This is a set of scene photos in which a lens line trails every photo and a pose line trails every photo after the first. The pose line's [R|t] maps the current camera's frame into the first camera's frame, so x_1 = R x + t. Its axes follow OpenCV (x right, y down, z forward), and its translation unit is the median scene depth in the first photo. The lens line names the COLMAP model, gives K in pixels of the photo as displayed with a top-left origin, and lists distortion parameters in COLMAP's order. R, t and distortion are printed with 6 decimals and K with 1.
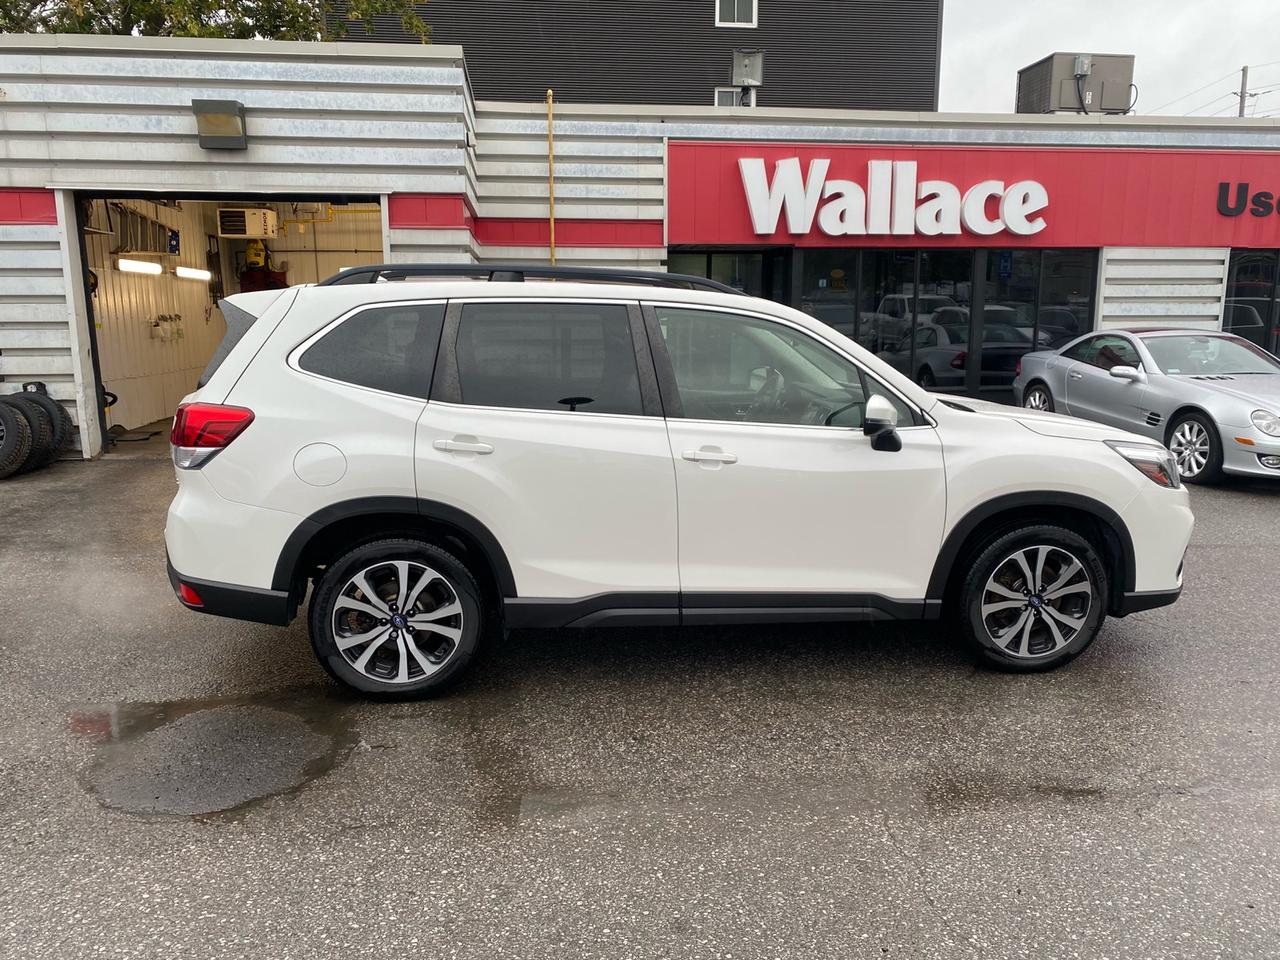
lens RADIAL K [[1008.6, 0, 633.5], [0, 1008.6, 479.0], [0, 0, 1]] dist [0.042084, -0.023900]
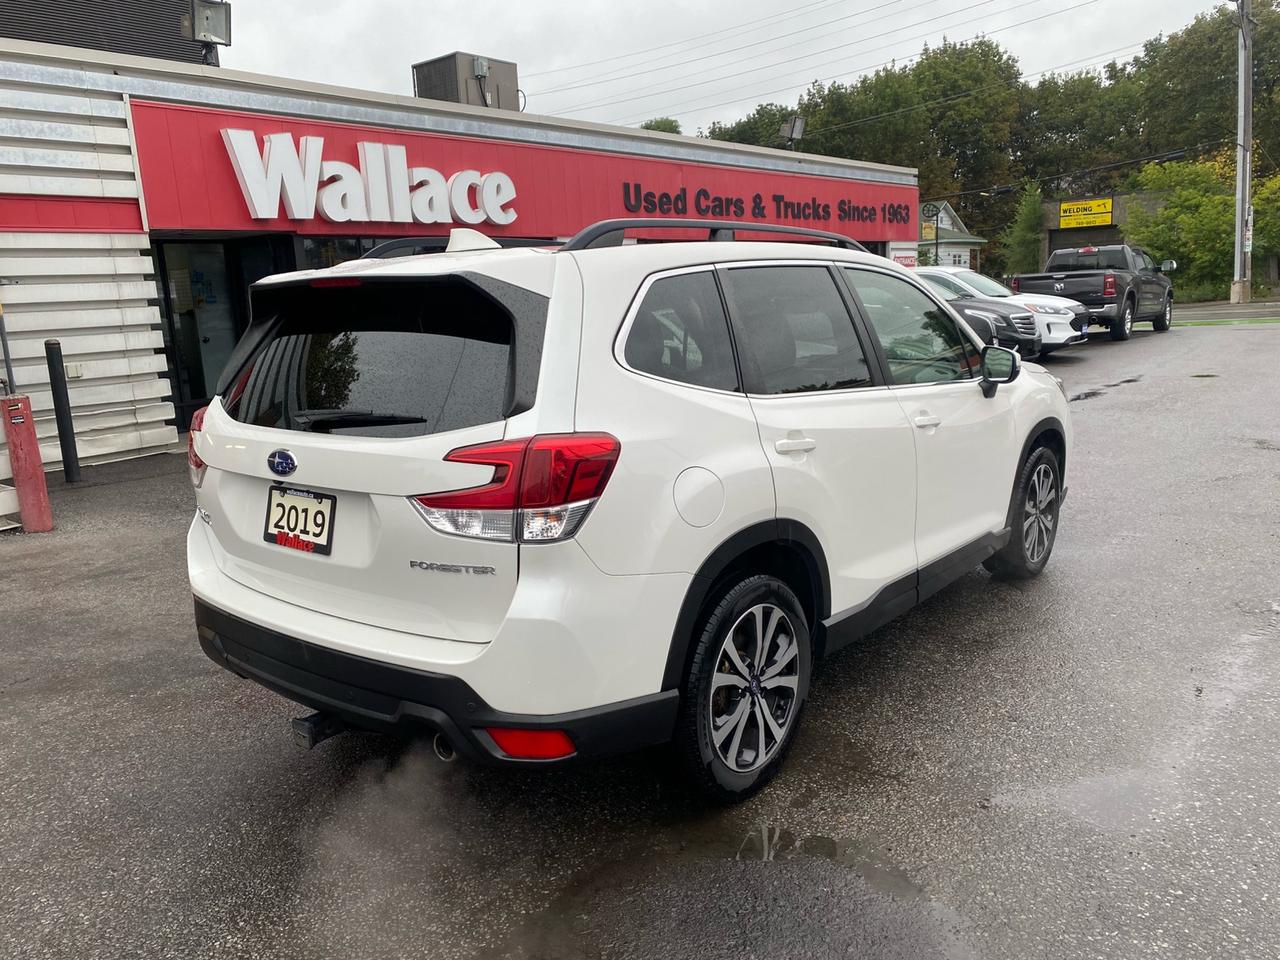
lens RADIAL K [[1008.6, 0, 633.5], [0, 1008.6, 479.0], [0, 0, 1]] dist [0.042084, -0.023900]
pose [[0.717565, -0.164302, 0.676835, -0.271064], [0.166667, 0.984051, 0.062183, -0.025862], [-0.676257, 0.068186, 0.733504, 0.169152]]
